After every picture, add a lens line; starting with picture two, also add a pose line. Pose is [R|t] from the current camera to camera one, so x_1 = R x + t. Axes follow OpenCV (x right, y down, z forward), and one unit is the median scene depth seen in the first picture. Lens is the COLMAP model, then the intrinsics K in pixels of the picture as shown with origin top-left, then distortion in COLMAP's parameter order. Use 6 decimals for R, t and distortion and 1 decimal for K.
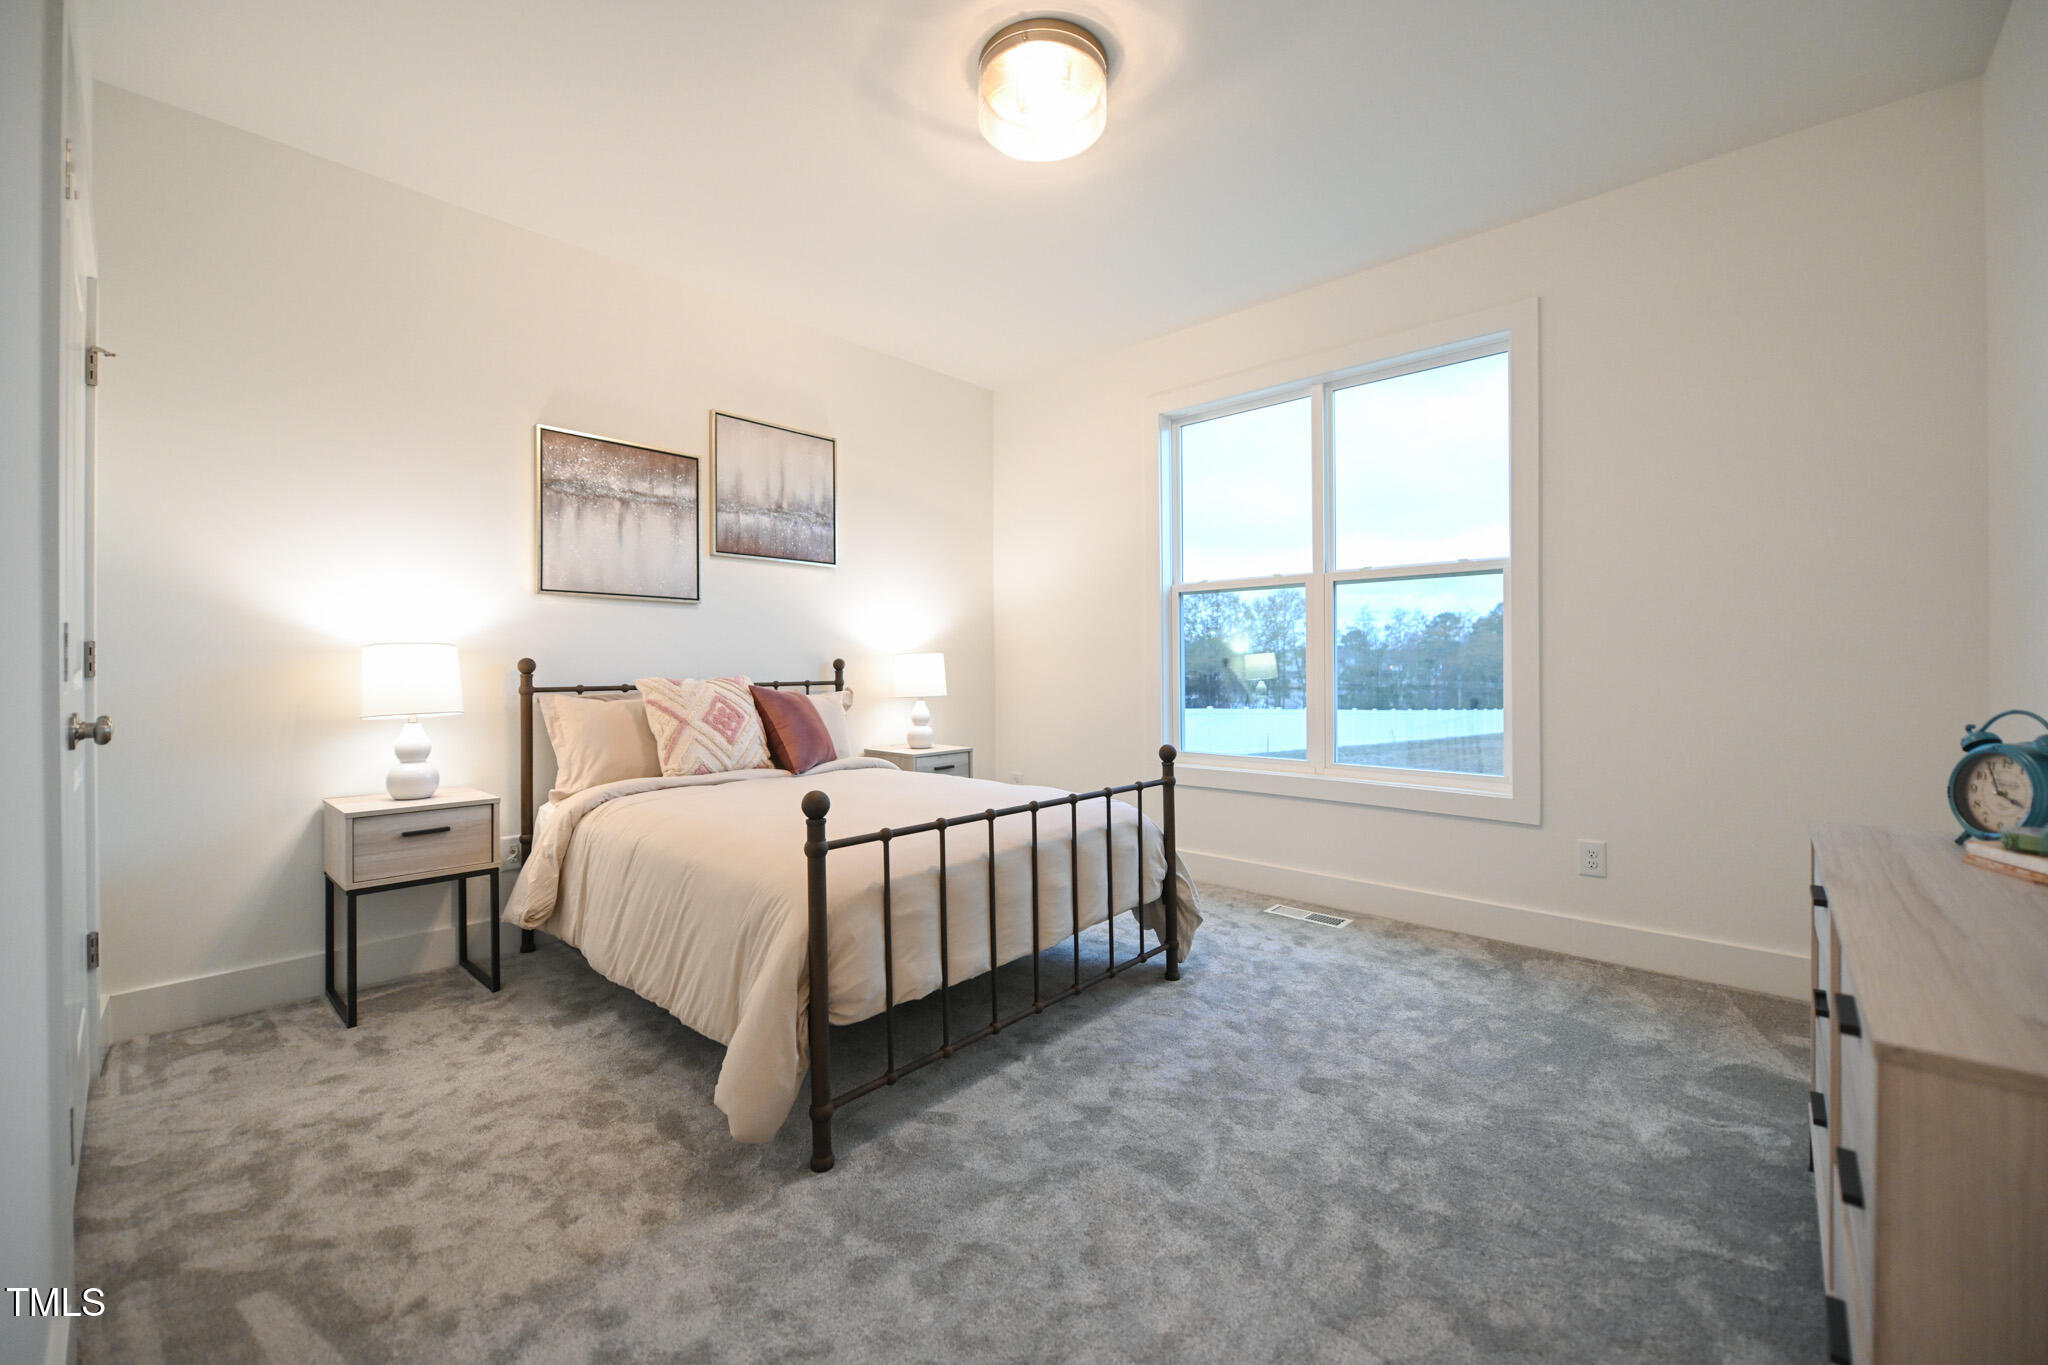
lens RADIAL K [[812.1, 0, 1019.0], [0, 812.1, 679.0], [0, 0, 1]] dist [-0.008346, -0.001079]
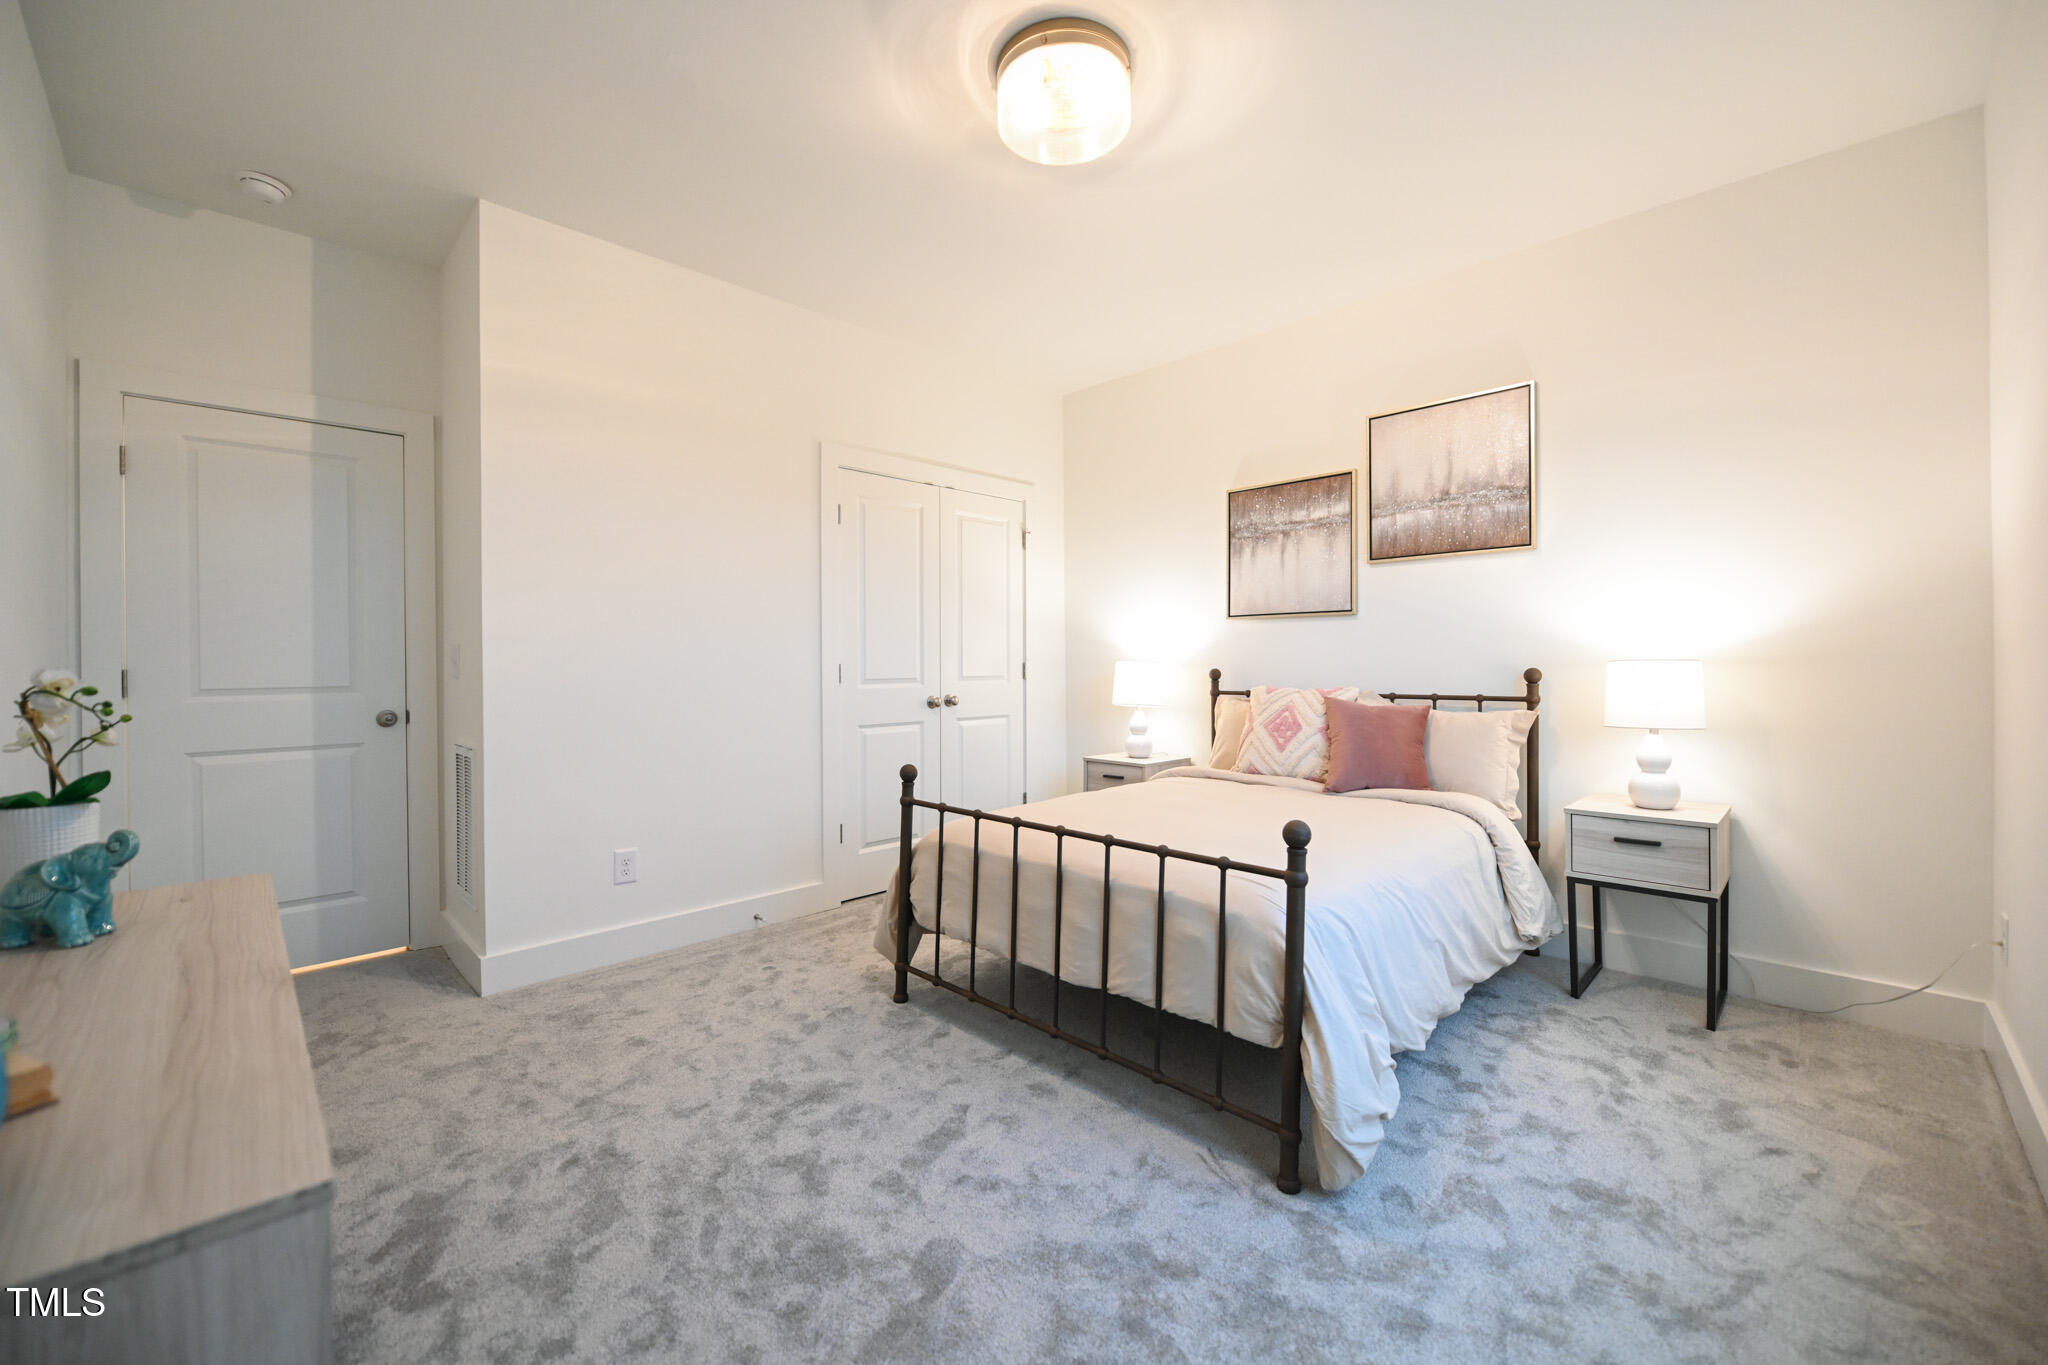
lens RADIAL K [[812.1, 0, 1021.6], [0, 812.1, 665.1], [0, 0, 1]] dist [-0.008346, -0.001079]
pose [[-0.044112, 0.009728, -0.998979, 0.681184], [-0.007264, 0.999923, 0.010058, -0.038514], [0.999000, 0.007700, -0.044038, 0.668600]]
